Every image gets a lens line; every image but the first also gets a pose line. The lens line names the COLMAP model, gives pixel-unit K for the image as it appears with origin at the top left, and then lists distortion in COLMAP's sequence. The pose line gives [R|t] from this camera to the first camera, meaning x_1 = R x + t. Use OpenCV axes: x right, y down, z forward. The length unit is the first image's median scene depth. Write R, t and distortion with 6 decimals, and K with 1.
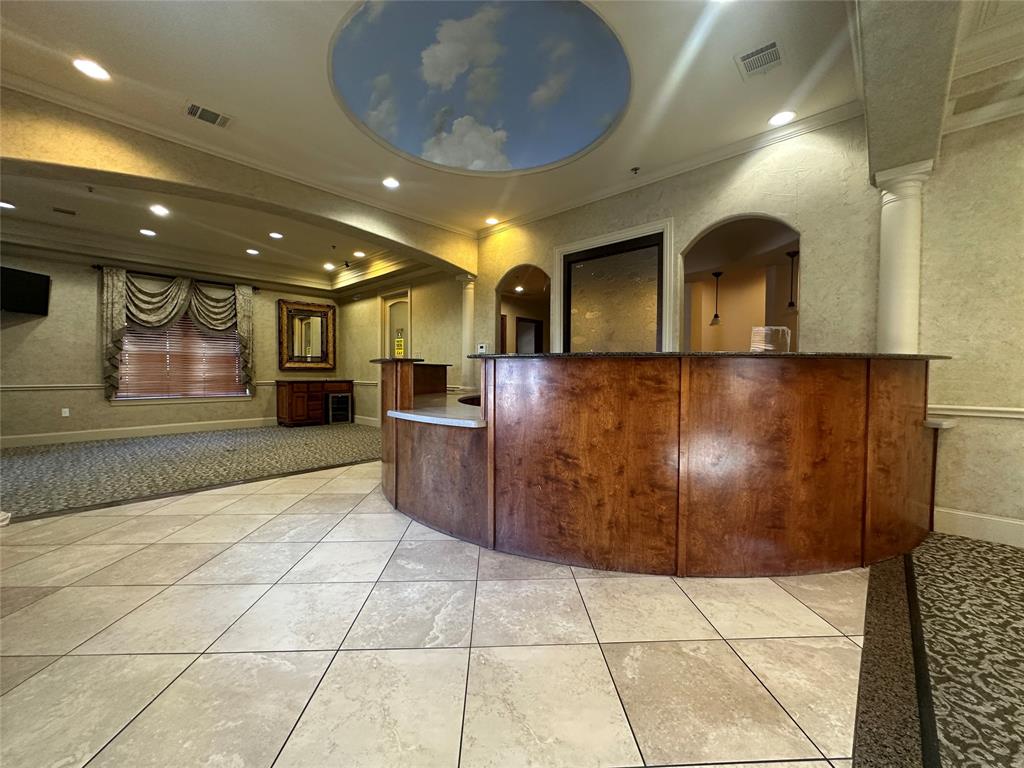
lens RADIAL K [[407.4, 0, 514.3], [0, 407.4, 384.3], [0, 0, 1]] dist [-0.003130, 0.000076]
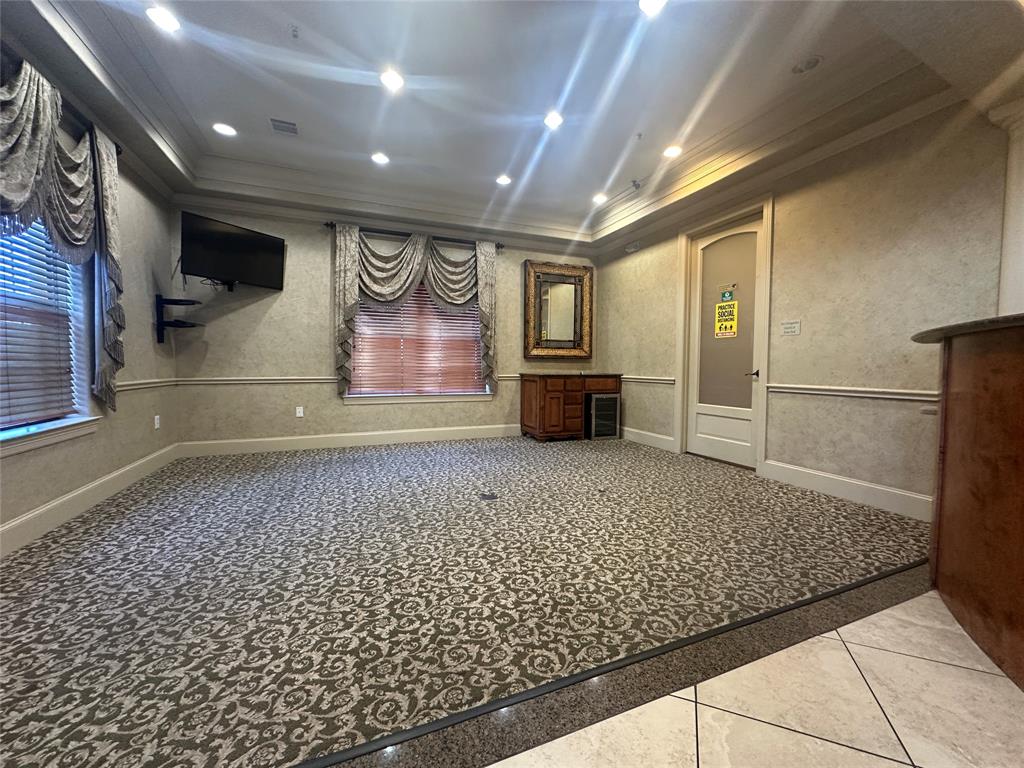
lens RADIAL K [[407.4, 0, 514.7], [0, 407.4, 384.4], [0, 0, 1]] dist [-0.003130, 0.000076]
pose [[0.907052, 0.022193, -0.420433, -0.311687], [-0.014342, 0.999659, 0.021828, -0.006334], [0.420774, -0.013769, 0.907061, 0.364833]]
